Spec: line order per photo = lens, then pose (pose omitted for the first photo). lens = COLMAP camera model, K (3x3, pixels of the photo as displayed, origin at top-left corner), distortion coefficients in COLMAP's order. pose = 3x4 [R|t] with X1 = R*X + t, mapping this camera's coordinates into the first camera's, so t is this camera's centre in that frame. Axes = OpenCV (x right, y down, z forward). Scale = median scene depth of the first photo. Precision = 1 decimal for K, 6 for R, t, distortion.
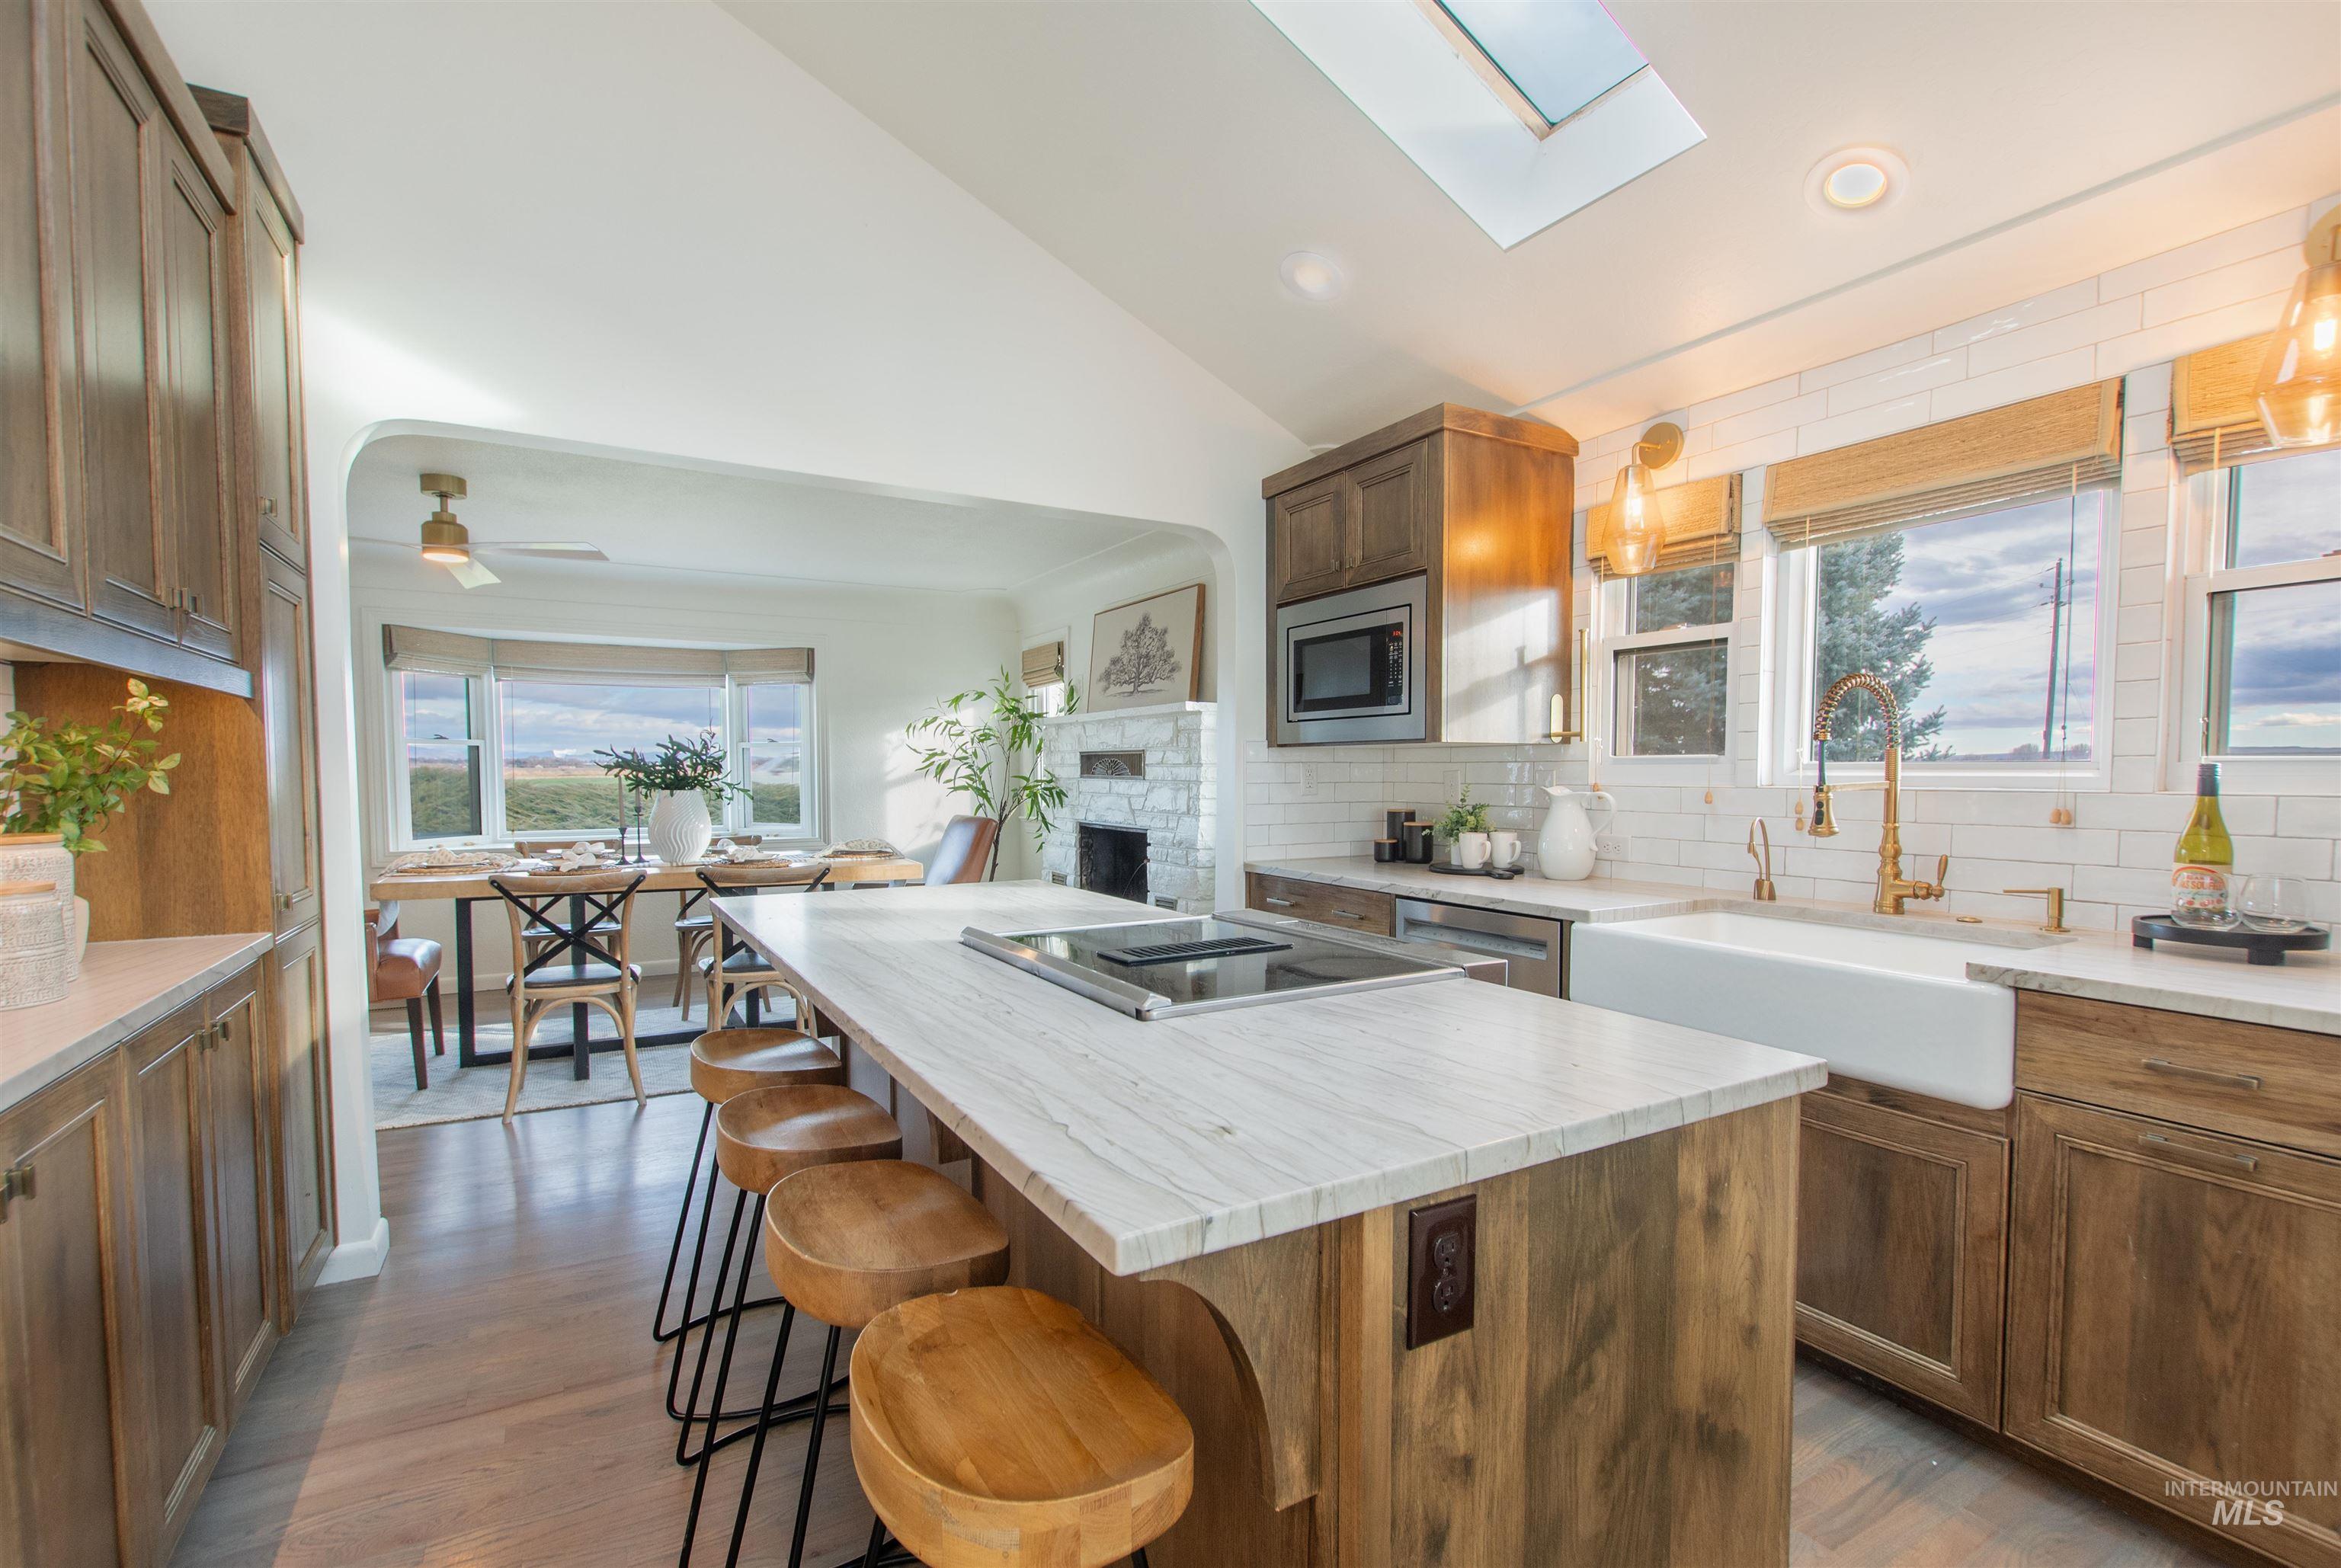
lens RADIAL K [[1053.0, 0, 1178.6], [0, 1053.0, 816.7], [0, 0, 1]] dist [0.010218, -0.003921]
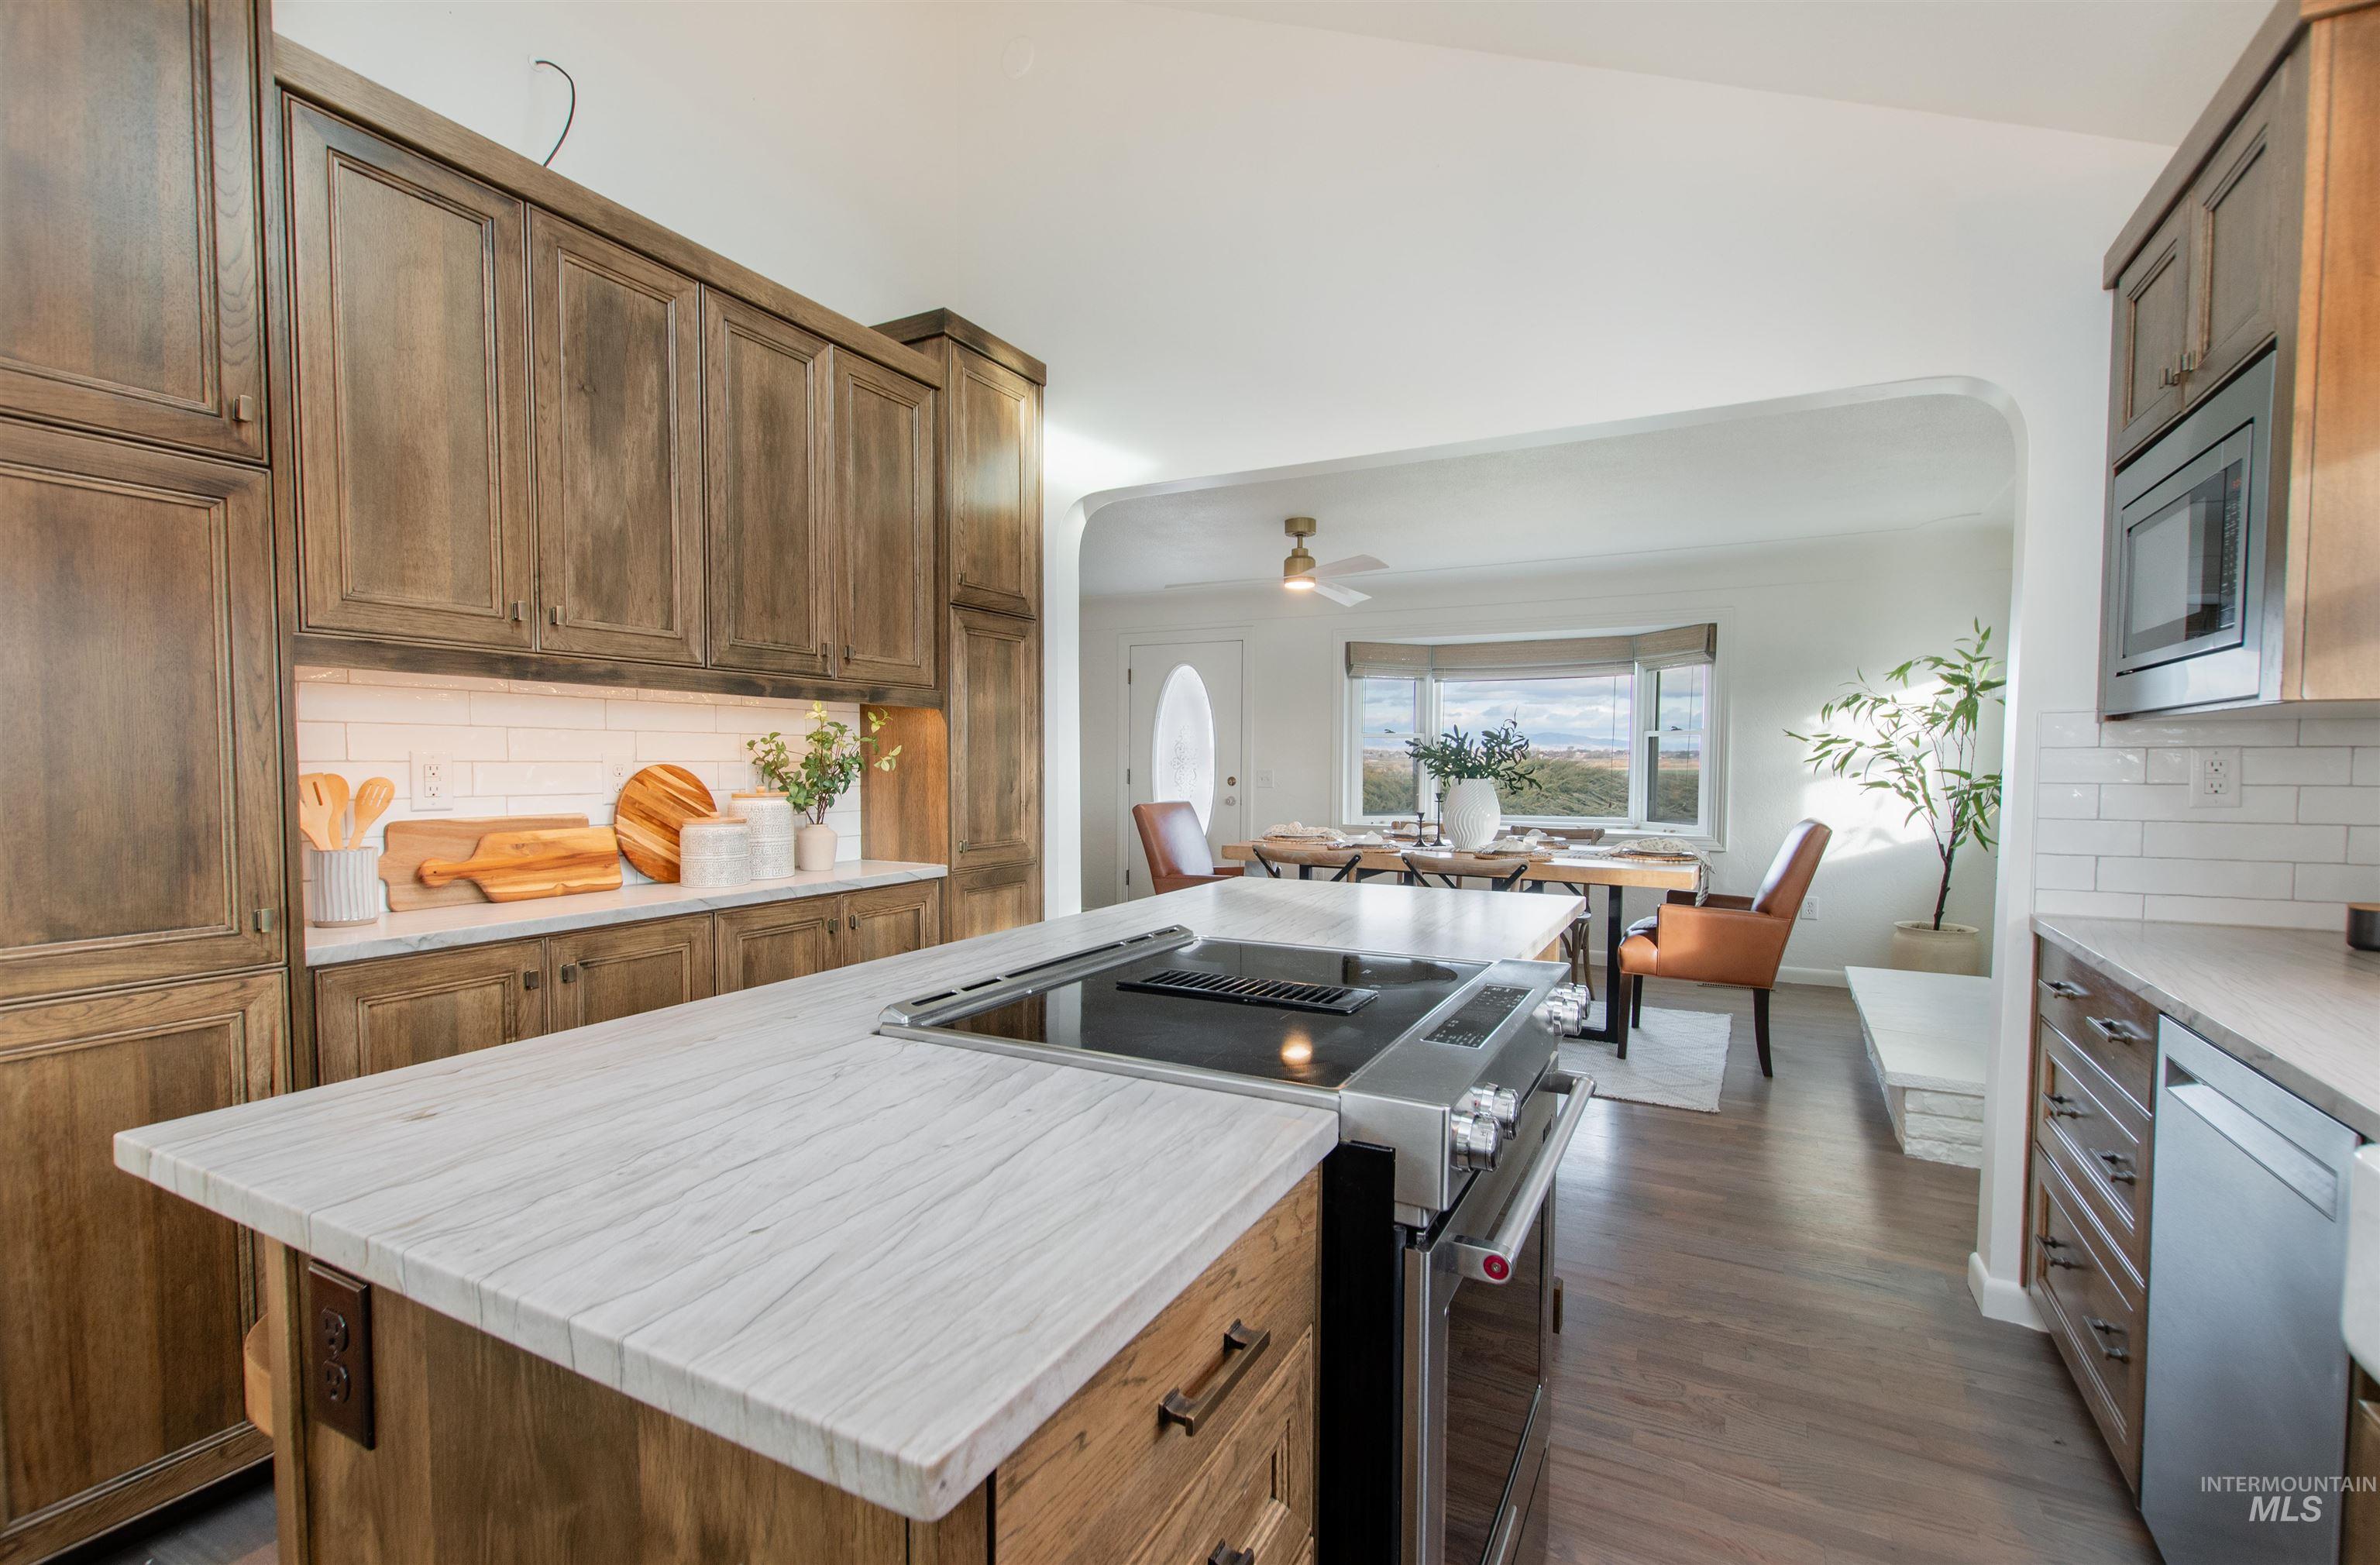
lens RADIAL K [[1057.0, 0, 1190.9], [0, 1057.0, 805.6], [0, 0, 1]] dist [0.008688, -0.003504]
pose [[0.531855, 0.039669, -0.845906, 0.421983], [-0.042082, 0.998906, 0.020385, -0.014413], [0.845789, 0.024755, 0.532943, 0.361790]]
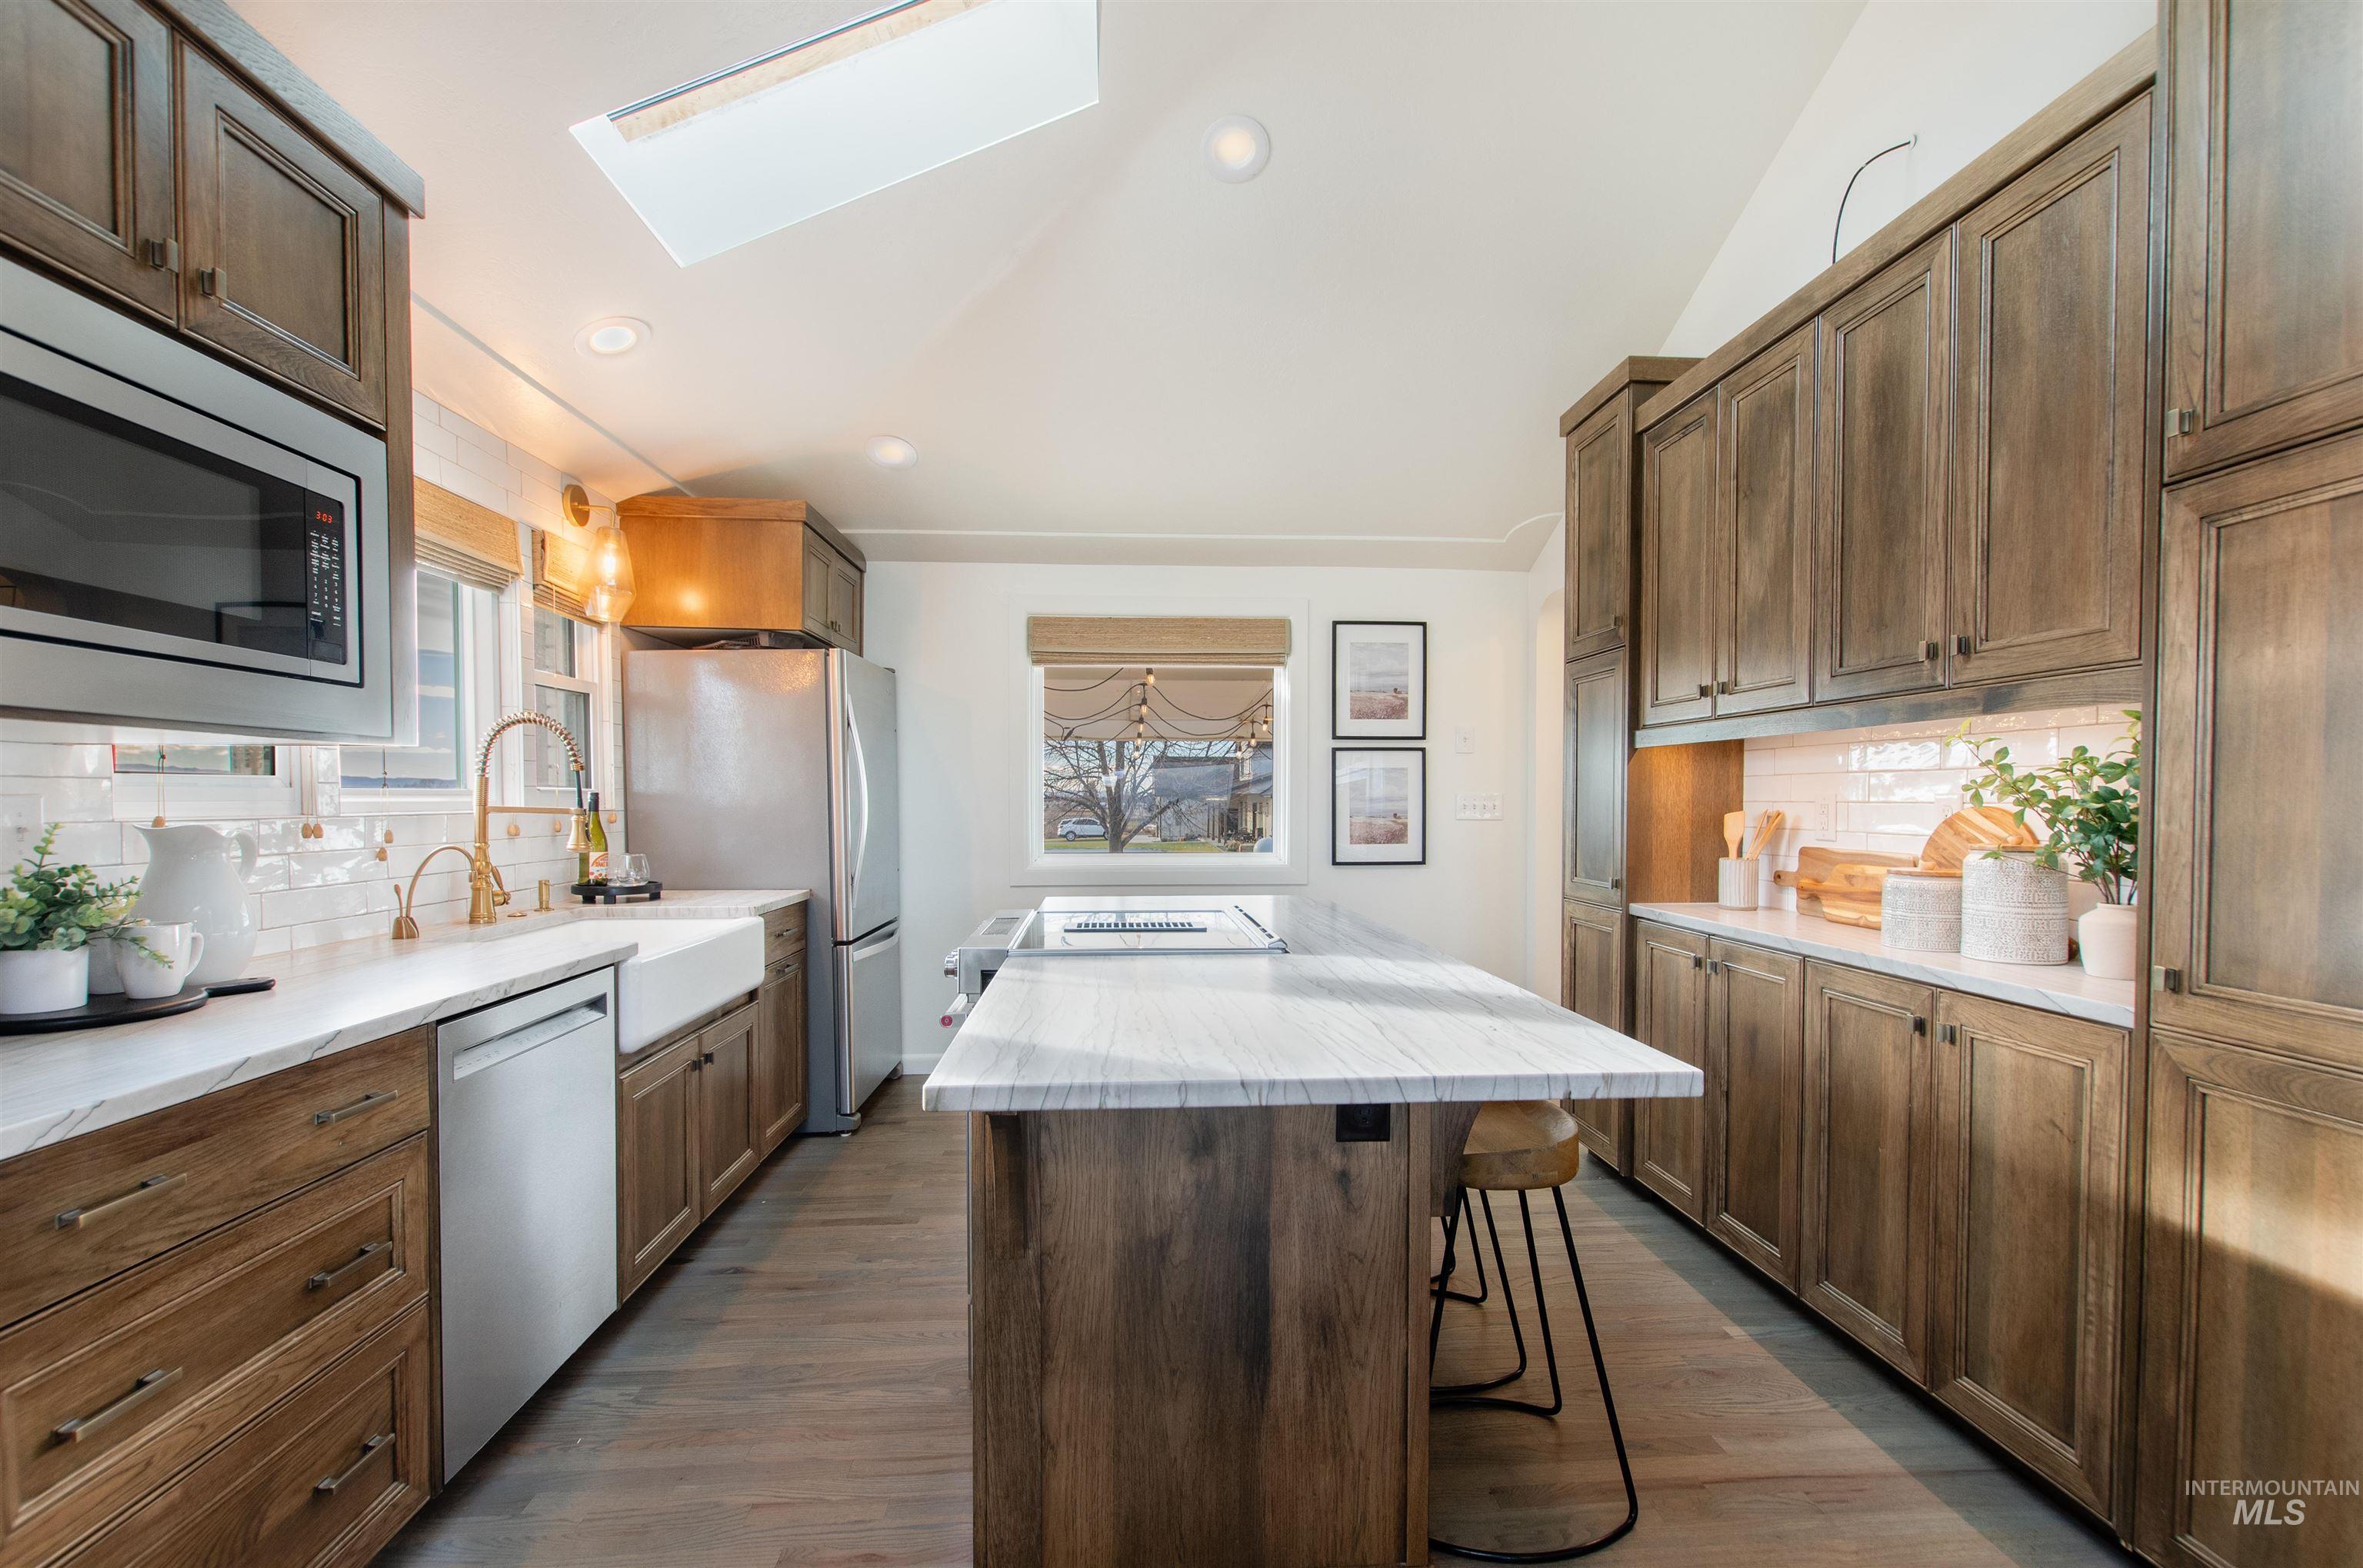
lens RADIAL K [[1049.3, 0, 1185.3], [0, 1049.3, 819.3], [0, 0, 1]] dist [0.008688, -0.003504]
pose [[-0.897216, -0.009560, 0.441488, -0.421220], [0.019367, 0.997952, 0.060970, -0.061863], [-0.441166, 0.063254, -0.895193, 1.428077]]
